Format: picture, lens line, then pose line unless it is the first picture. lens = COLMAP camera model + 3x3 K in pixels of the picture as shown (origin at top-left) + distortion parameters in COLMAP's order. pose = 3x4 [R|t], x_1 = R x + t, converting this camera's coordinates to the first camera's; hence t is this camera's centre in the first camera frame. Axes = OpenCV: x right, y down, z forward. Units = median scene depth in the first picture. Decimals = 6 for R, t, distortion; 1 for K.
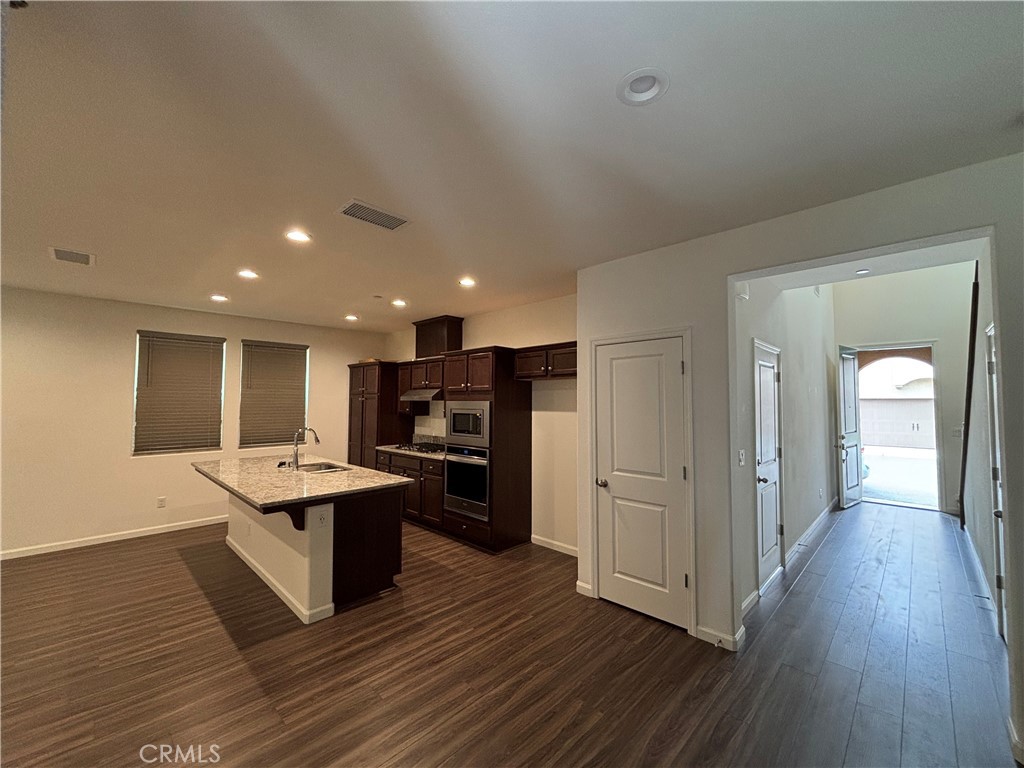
lens RADIAL K [[416.0, 0, 509.4], [0, 416.0, 386.0], [0, 0, 1]] dist [0.002912, 0.000156]
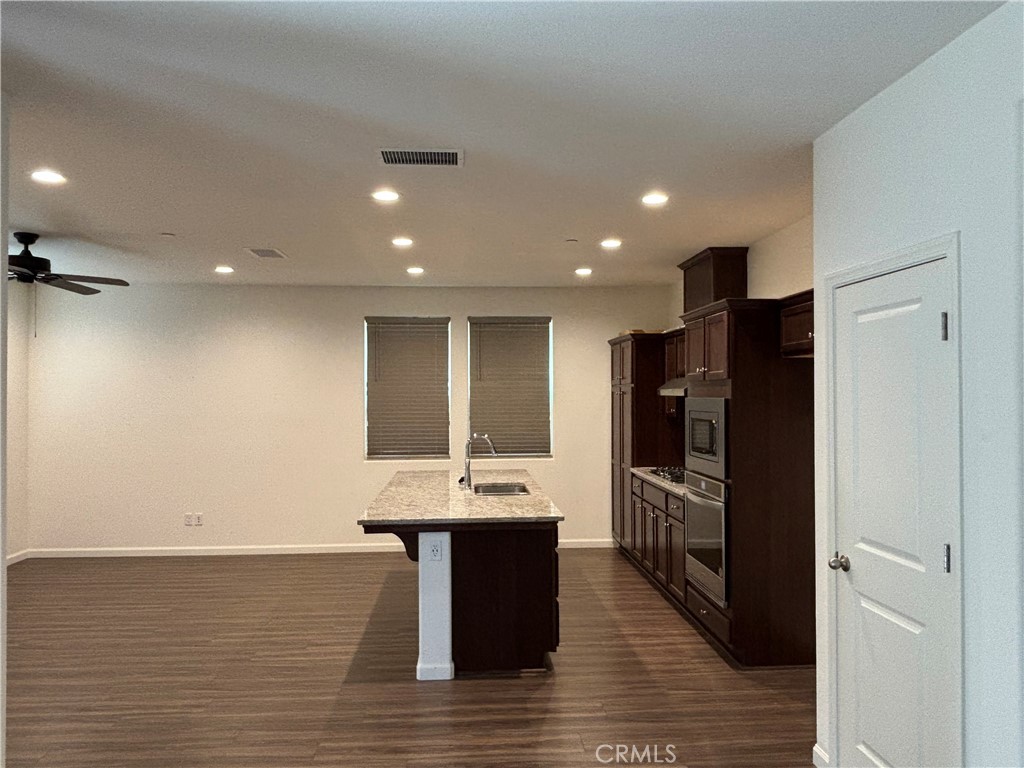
lens RADIAL K [[734.0, 0, 508.3], [0, 734.0, 383.9], [0, 0, 1]] dist [0.037801, -0.037557]
pose [[0.744838, -0.013854, -0.667101, 0.563392], [0.030552, 0.999444, 0.013357, -0.007134], [0.666545, -0.030330, 0.744847, 0.075064]]
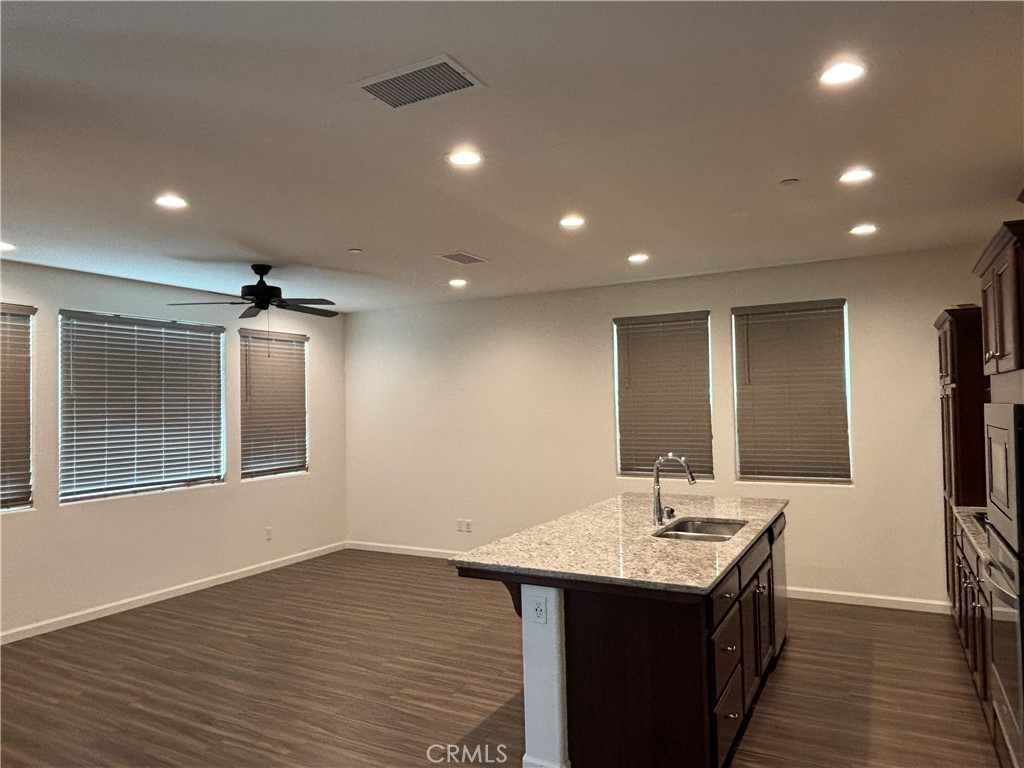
lens RADIAL K [[690.9, 0, 508.4], [0, 690.9, 385.3], [0, 0, 1]] dist [0.022883, -0.014283]
pose [[0.274376, -0.035605, -0.960963, 0.491536], [0.055552, 0.998232, -0.021124, 0.016324], [0.960017, -0.047587, 0.275869, 0.687102]]
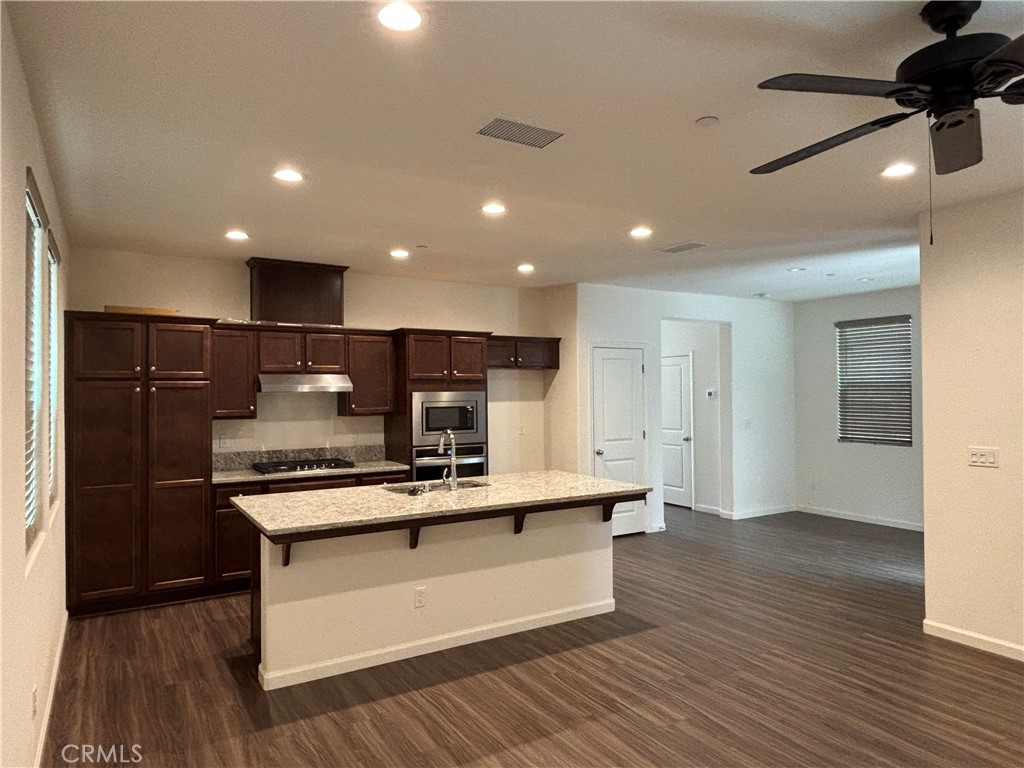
lens RADIAL K [[658.7, 0, 506.2], [0, 658.7, 385.6], [0, 0, 1]] dist [0.032984, -0.007256]
pose [[0.246742, 0.003034, 0.969077, -2.020109], [-0.029236, 0.999563, 0.004315, 0.022150], [-0.968640, -0.029397, 0.246723, 0.831901]]
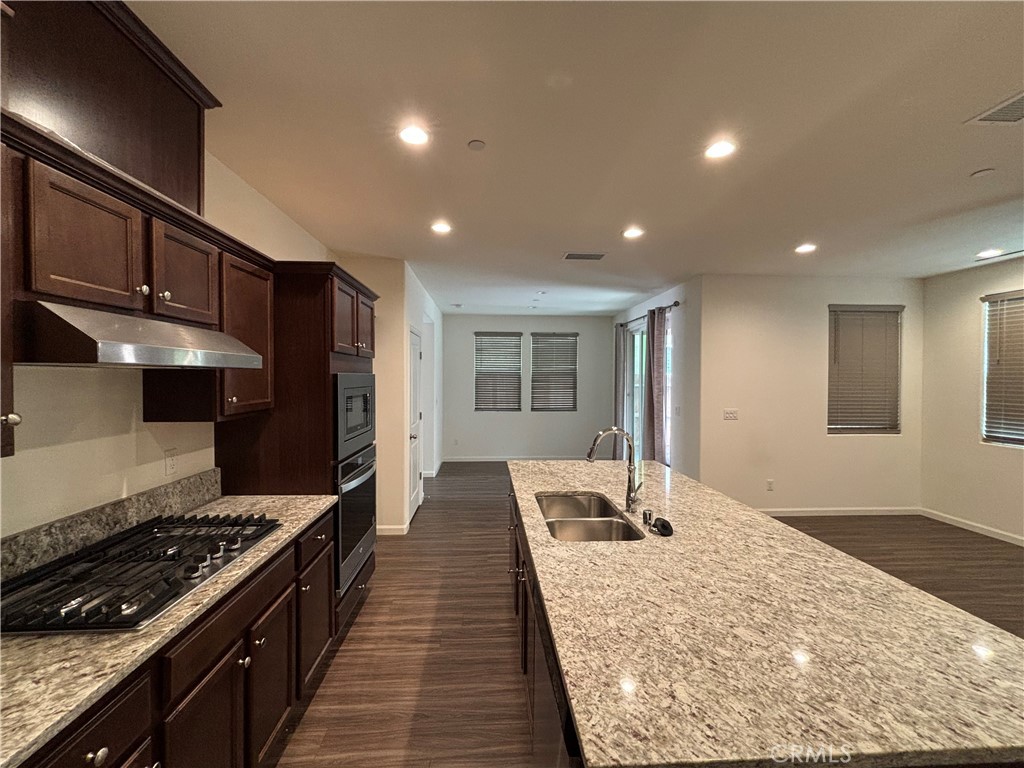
lens RADIAL K [[416.0, 0, 508.9], [0, 416.0, 383.0], [0, 0, 1]] dist [0.002912, 0.000156]
pose [[-0.742554, -0.018077, 0.669542, -0.952629], [-0.036432, 0.999246, -0.013426, 0.074486], [-0.668795, -0.034362, -0.742653, 1.909557]]
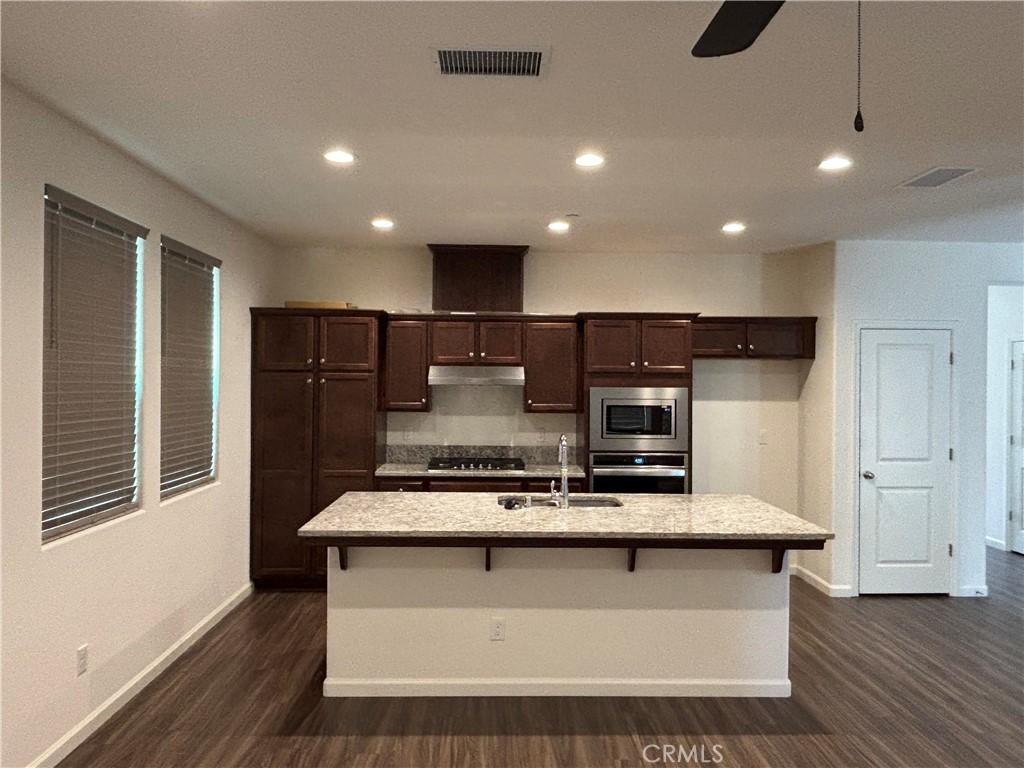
lens RADIAL K [[734.0, 0, 509.4], [0, 734.0, 385.1], [0, 0, 1]] dist [0.037801, -0.037557]
pose [[0.695304, -0.002037, 0.718713, -1.678161], [-0.032746, 0.998868, 0.034511, -0.003968], [-0.717969, -0.047531, 0.694450, 0.451947]]
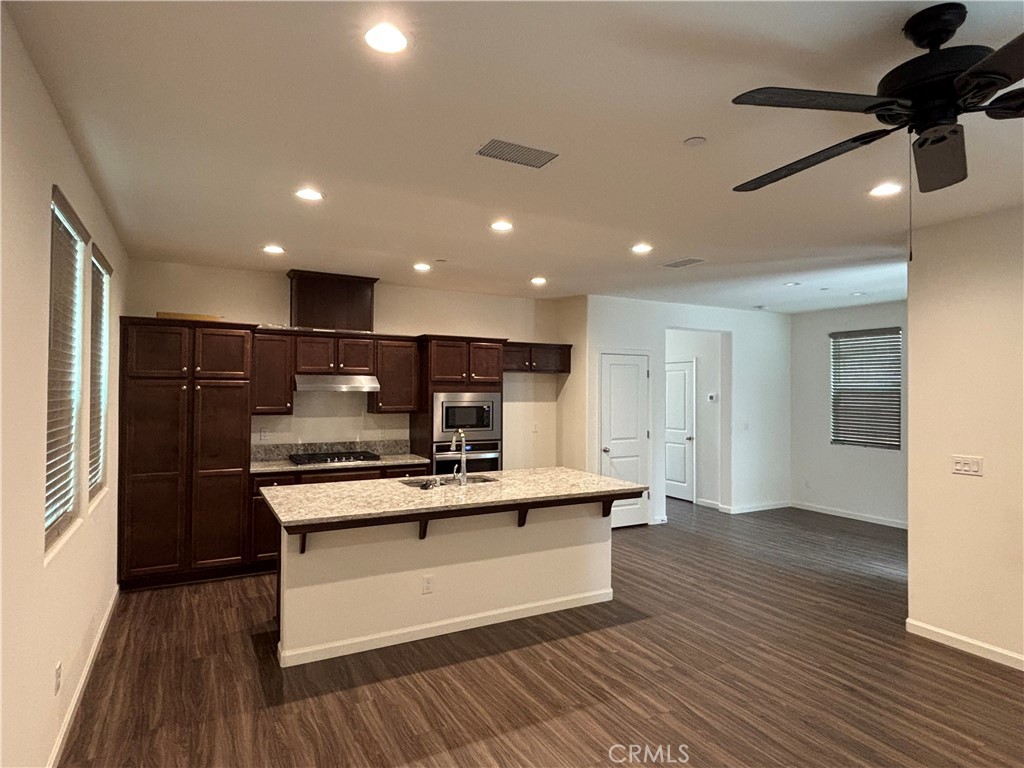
lens RADIAL K [[583.6, 0, 509.8], [0, 583.6, 383.8], [0, 0, 1]] dist [0.021725, 0.001838]
pose [[0.289178, 0.008009, 0.957242, -1.947508], [-0.043877, 0.999025, 0.004897, 0.008938], [-0.956269, -0.043416, 0.289247, 0.796224]]
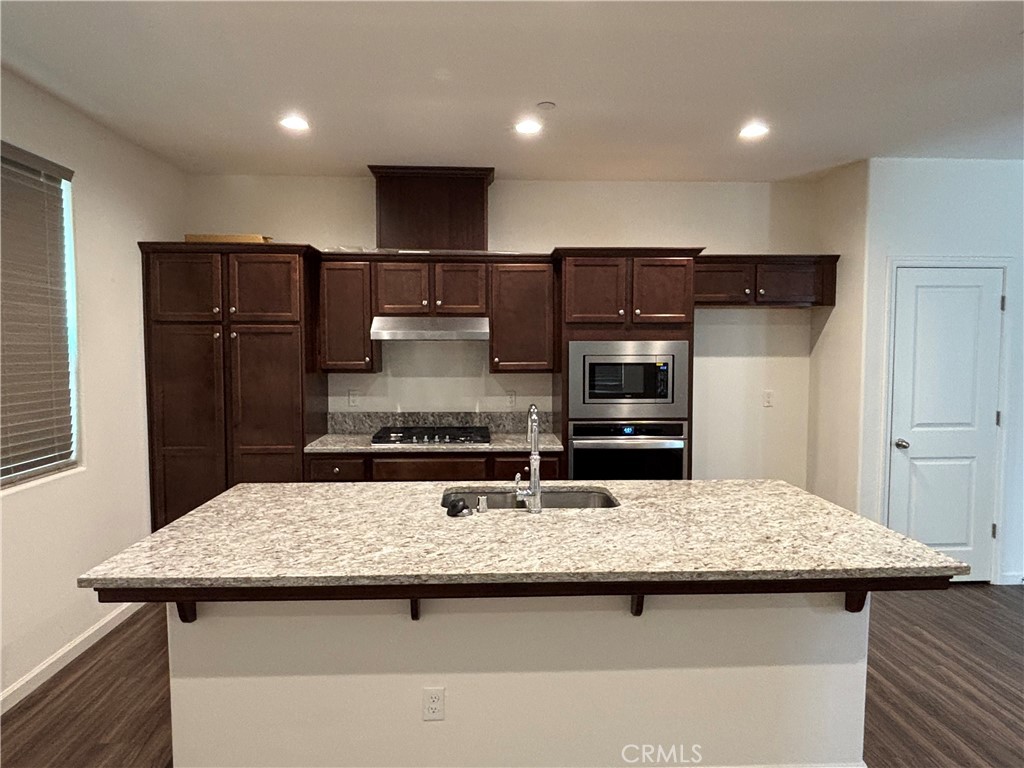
lens RADIAL K [[617.2, 0, 507.3], [0, 617.2, 387.2], [0, 0, 1]] dist [0.013285, -0.013528]
pose [[0.682105, -0.052315, 0.729381, -1.229881], [-0.025861, 0.995088, 0.095558, 0.034305], [-0.730797, -0.084044, 0.677401, 0.811170]]
